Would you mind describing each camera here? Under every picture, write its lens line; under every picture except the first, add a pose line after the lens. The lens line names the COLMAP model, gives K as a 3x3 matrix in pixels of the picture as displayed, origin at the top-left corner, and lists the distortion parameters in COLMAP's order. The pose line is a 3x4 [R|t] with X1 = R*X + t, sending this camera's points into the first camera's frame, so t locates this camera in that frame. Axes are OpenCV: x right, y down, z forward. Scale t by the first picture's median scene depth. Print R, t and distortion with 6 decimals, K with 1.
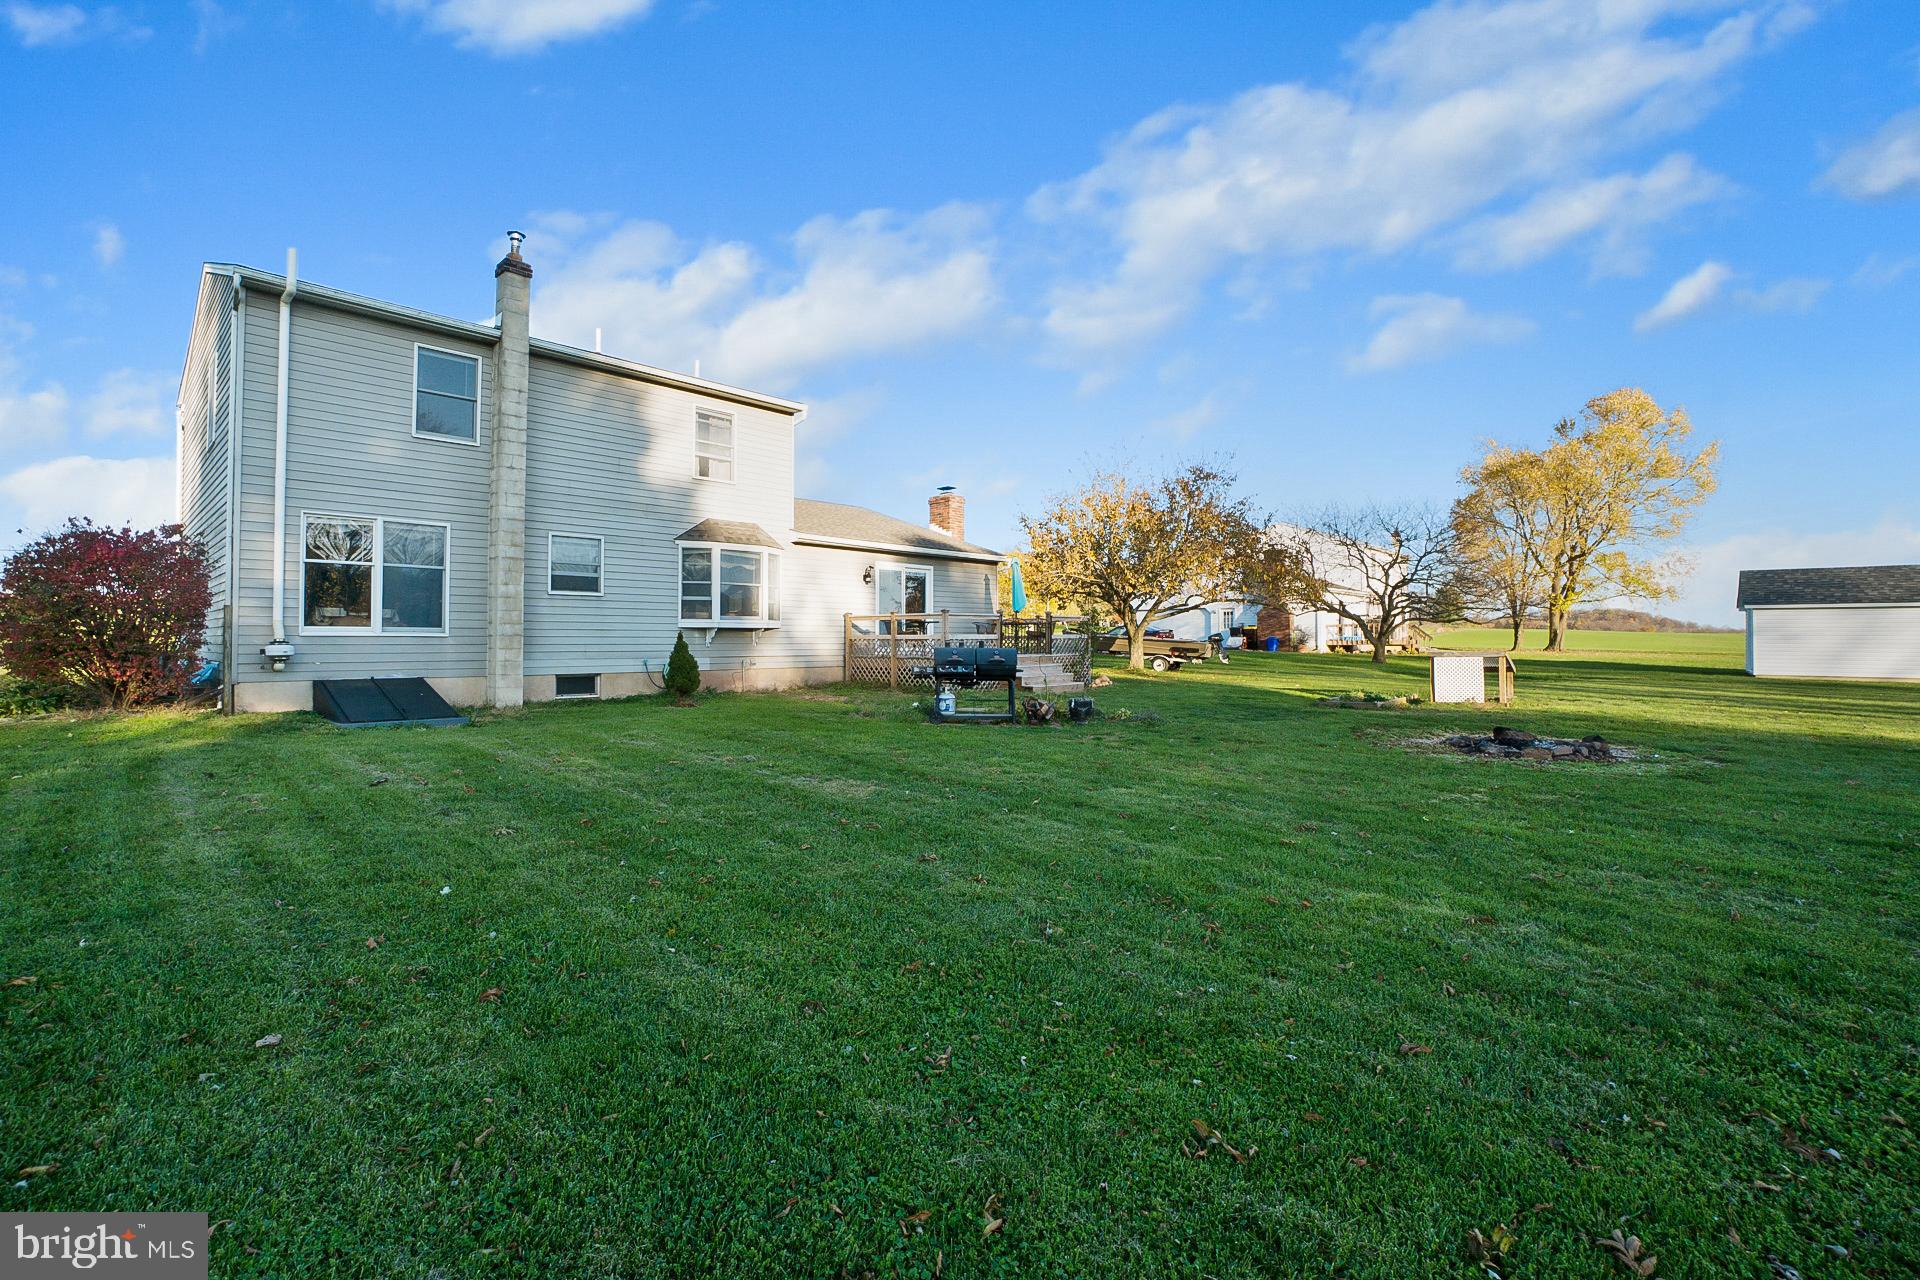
lens RADIAL K [[847.5, 0, 957.7], [0, 847.5, 630.7], [0, 0, 1]] dist [-0.067288, 0.025300]
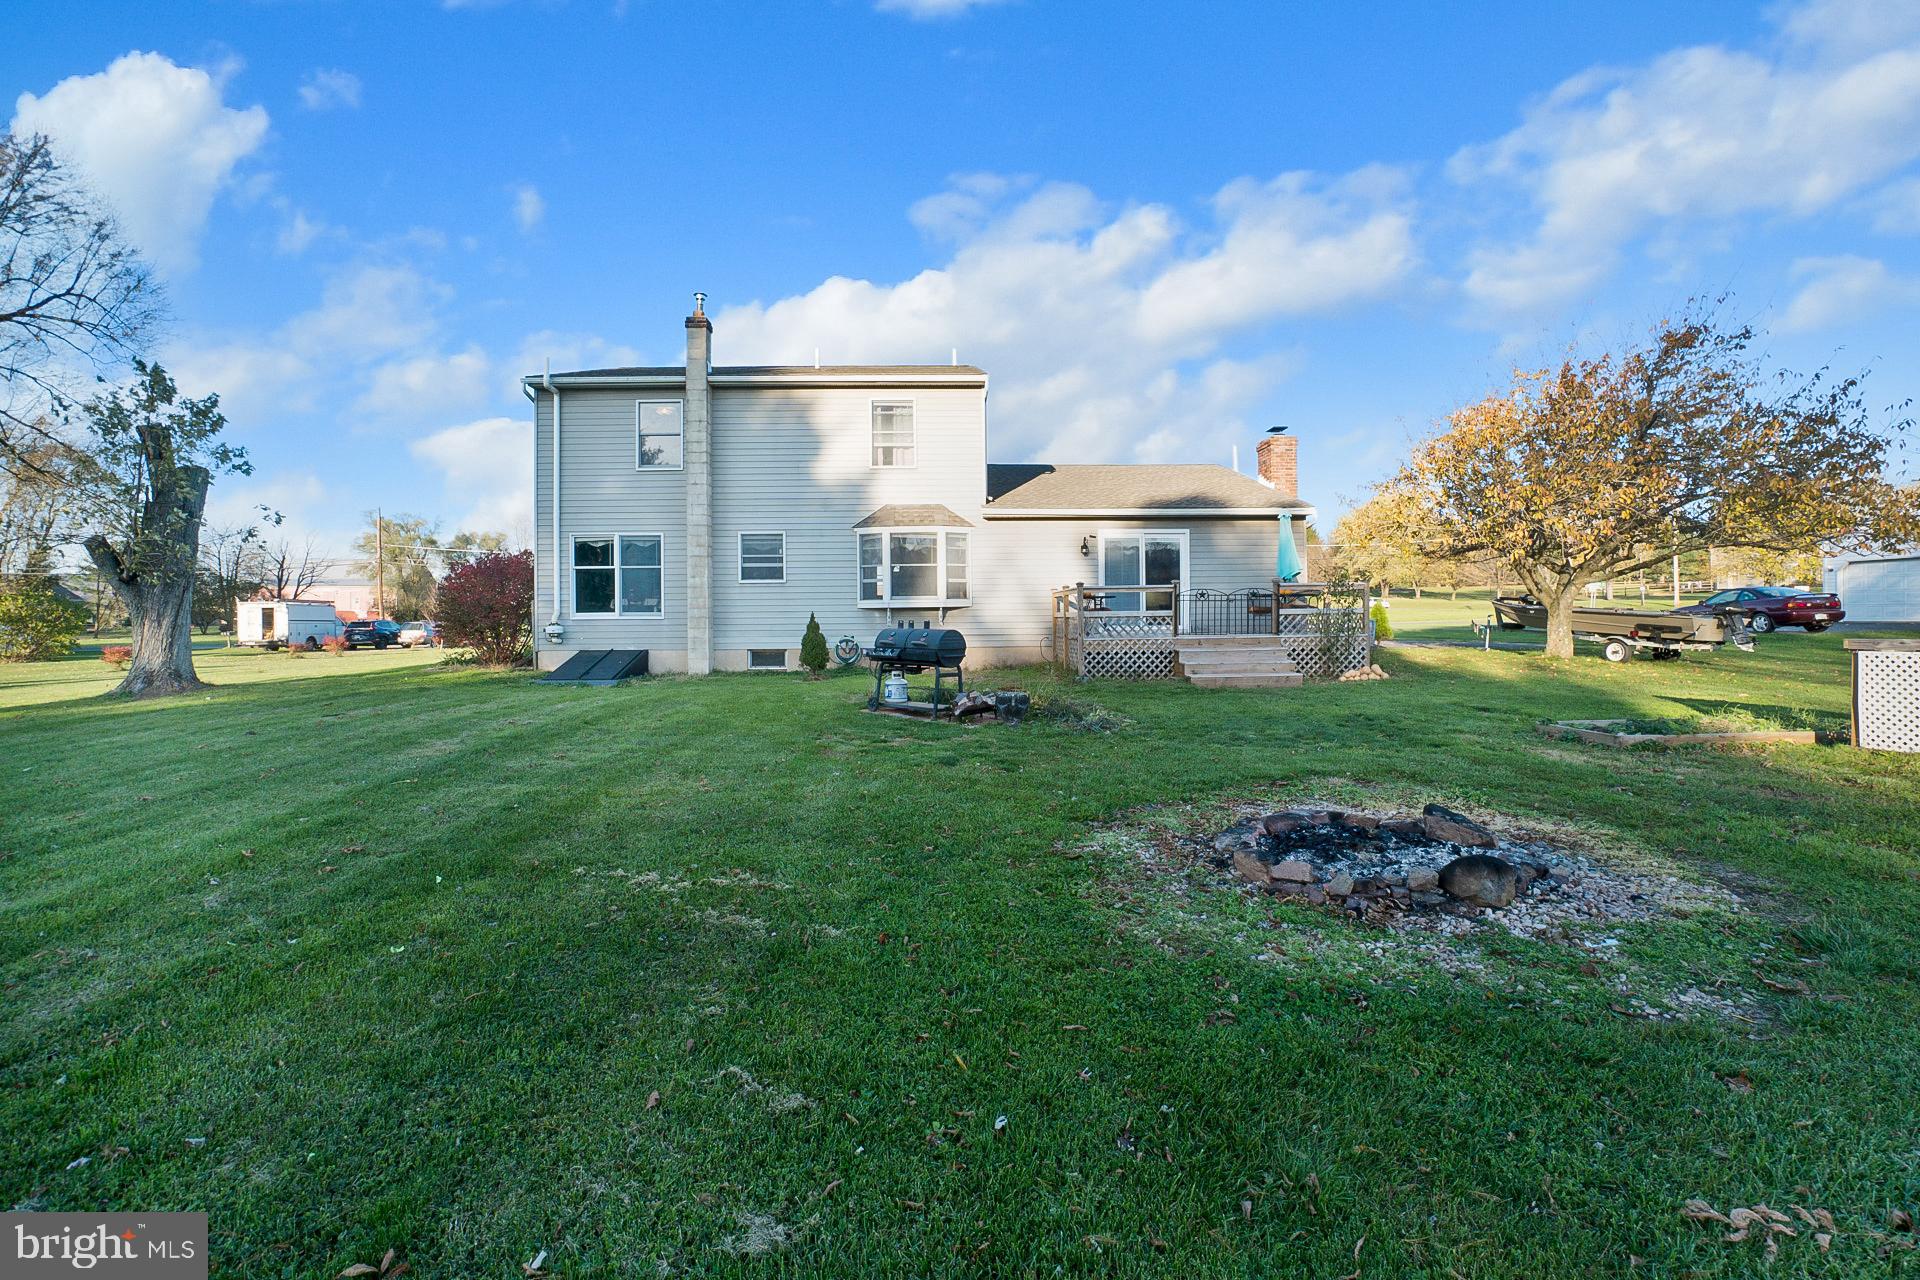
lens RADIAL K [[847.5, 0, 957.7], [0, 847.5, 630.7], [0, 0, 1]] dist [-0.067288, 0.025300]
pose [[0.698009, 0.005111, -0.716071, 0.587105], [0.017205, 0.999566, 0.023906, 0.001483], [0.715882, -0.029007, 0.697618, 0.354770]]
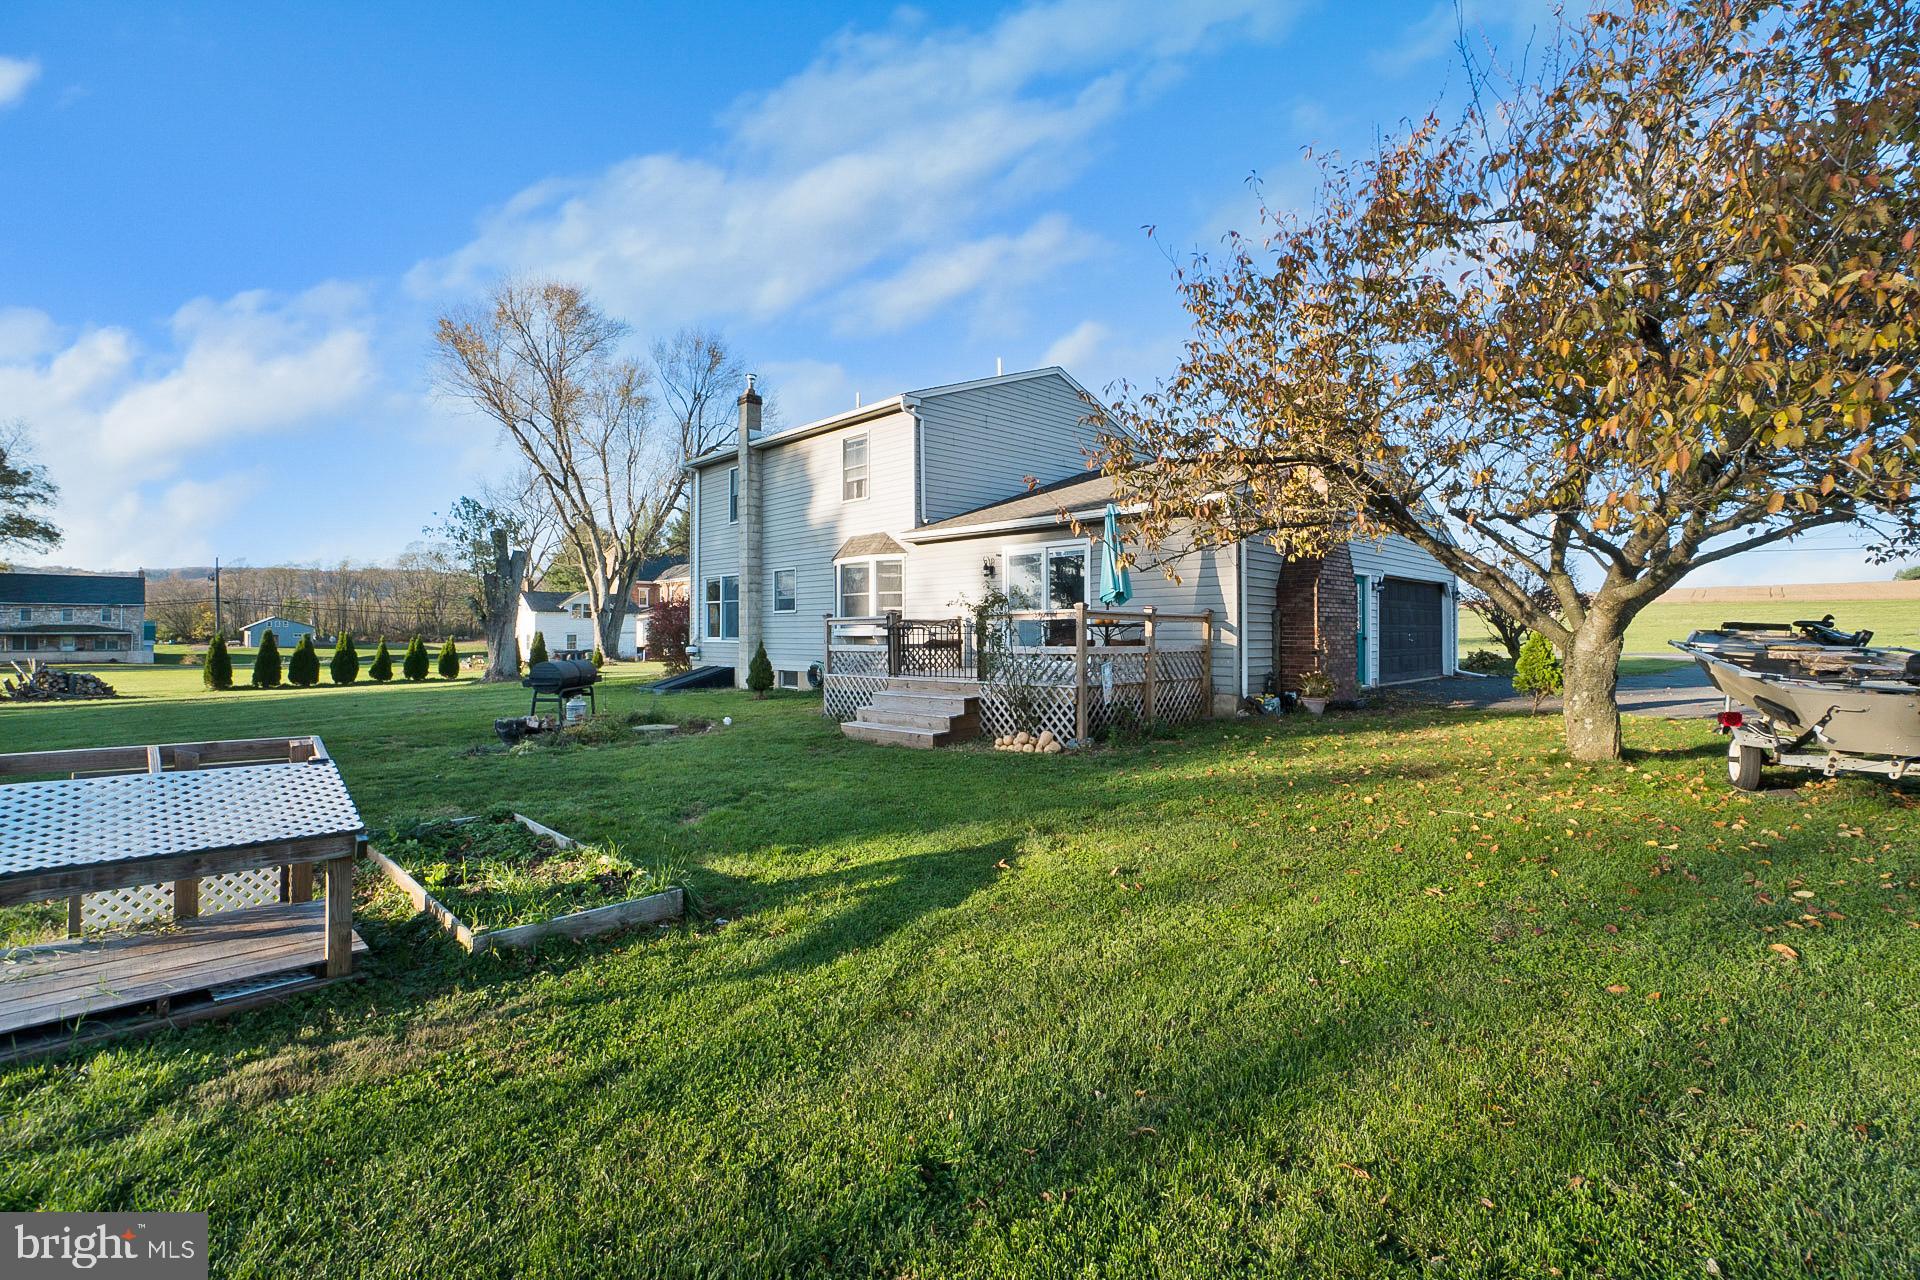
lens RADIAL K [[838.3, 0, 947.9], [0, 838.3, 632.4], [0, 0, 1]] dist [-0.107061, 0.036997]
pose [[-0.061741, 0.001507, -0.998091, 0.888925], [0.011812, 0.999930, 0.000779, -0.007859], [0.998022, -0.011742, -0.061754, 1.332528]]
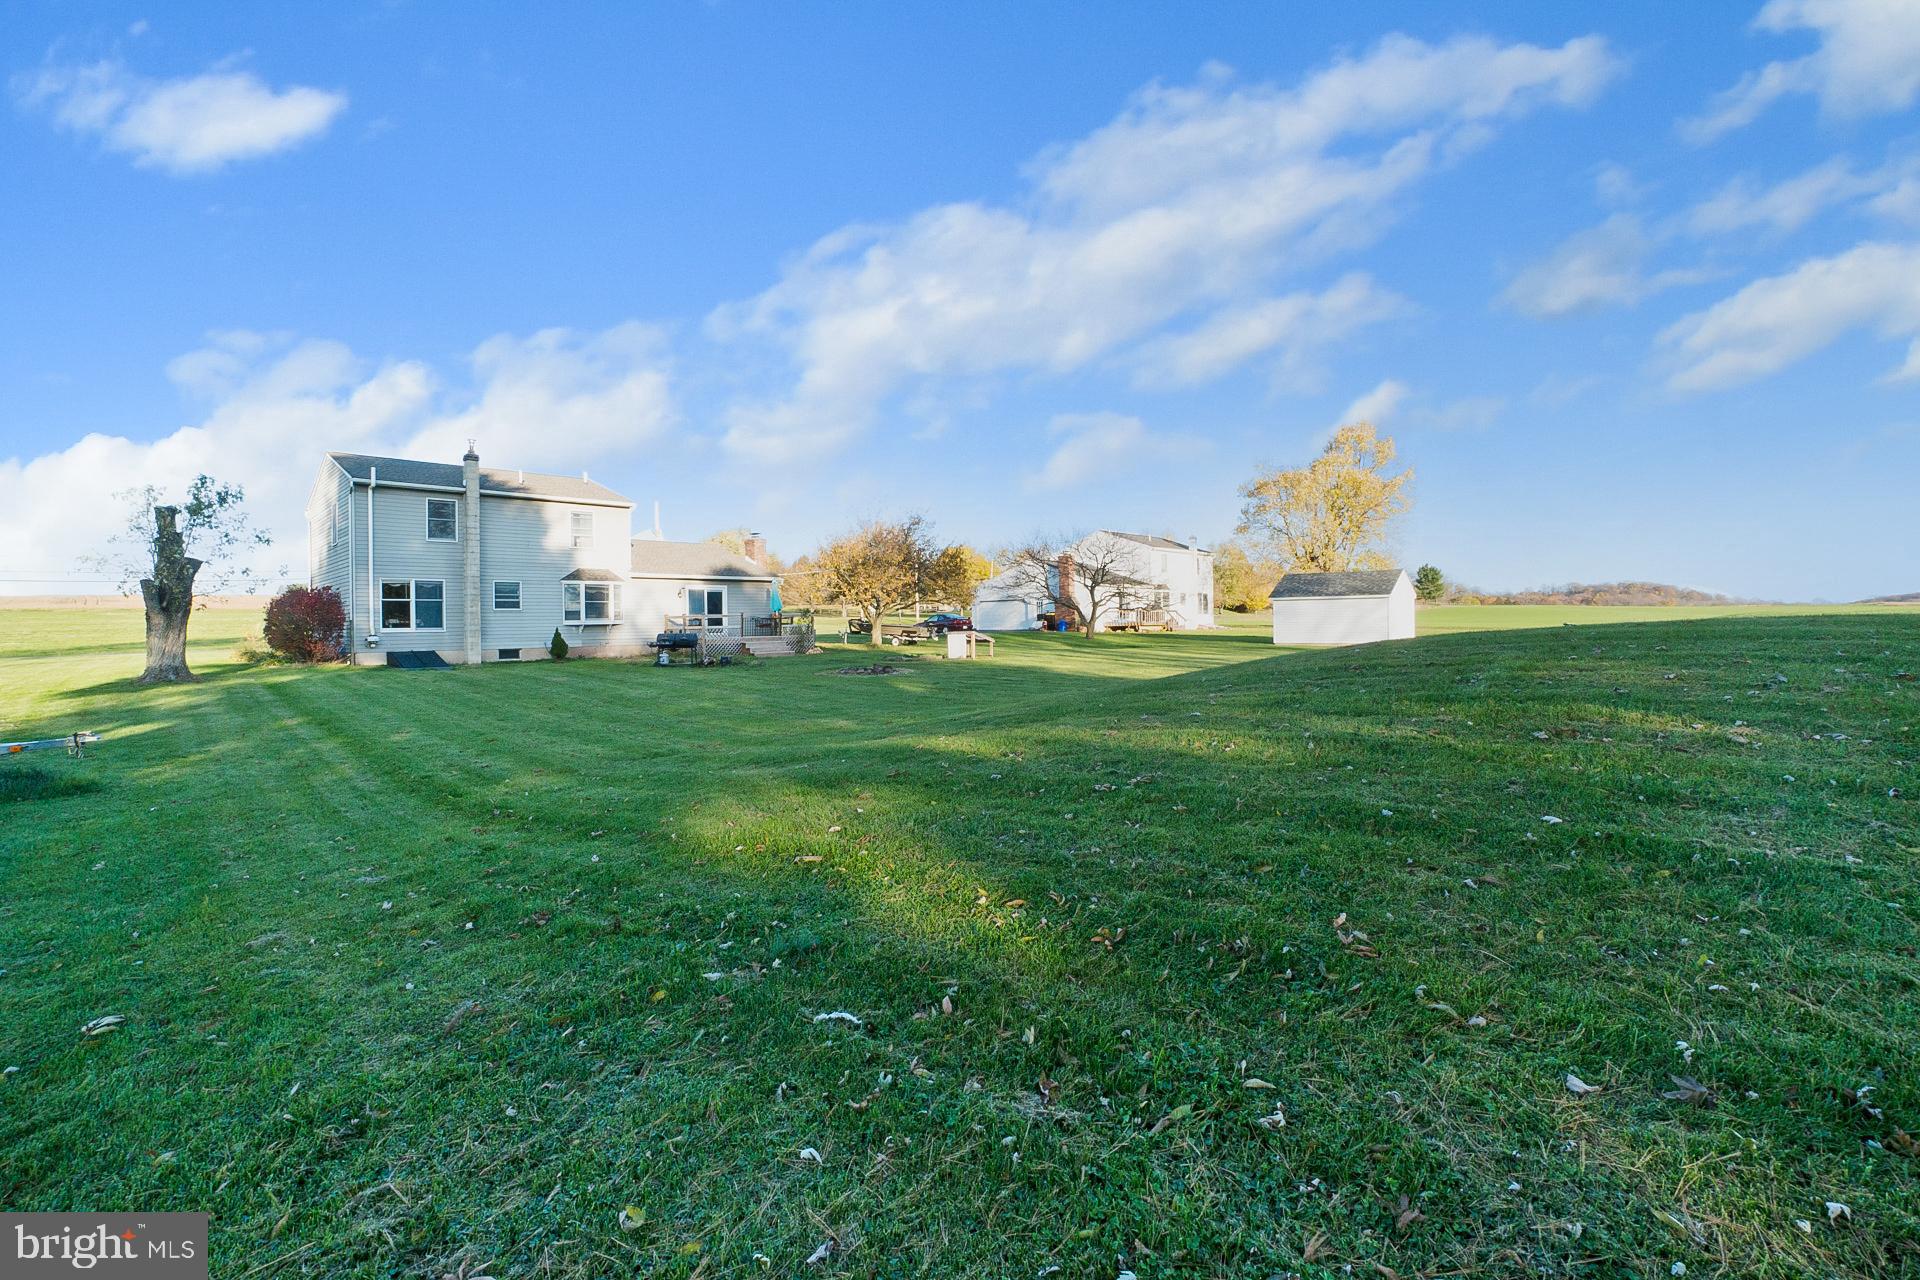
lens RADIAL K [[847.5, 0, 957.7], [0, 847.5, 630.7], [0, 0, 1]] dist [-0.067288, 0.025300]
pose [[0.999441, -0.014415, -0.030149, 0.699641], [0.015006, 0.999698, 0.019476, -0.015632], [0.029860, -0.019918, 0.999356, -0.998746]]
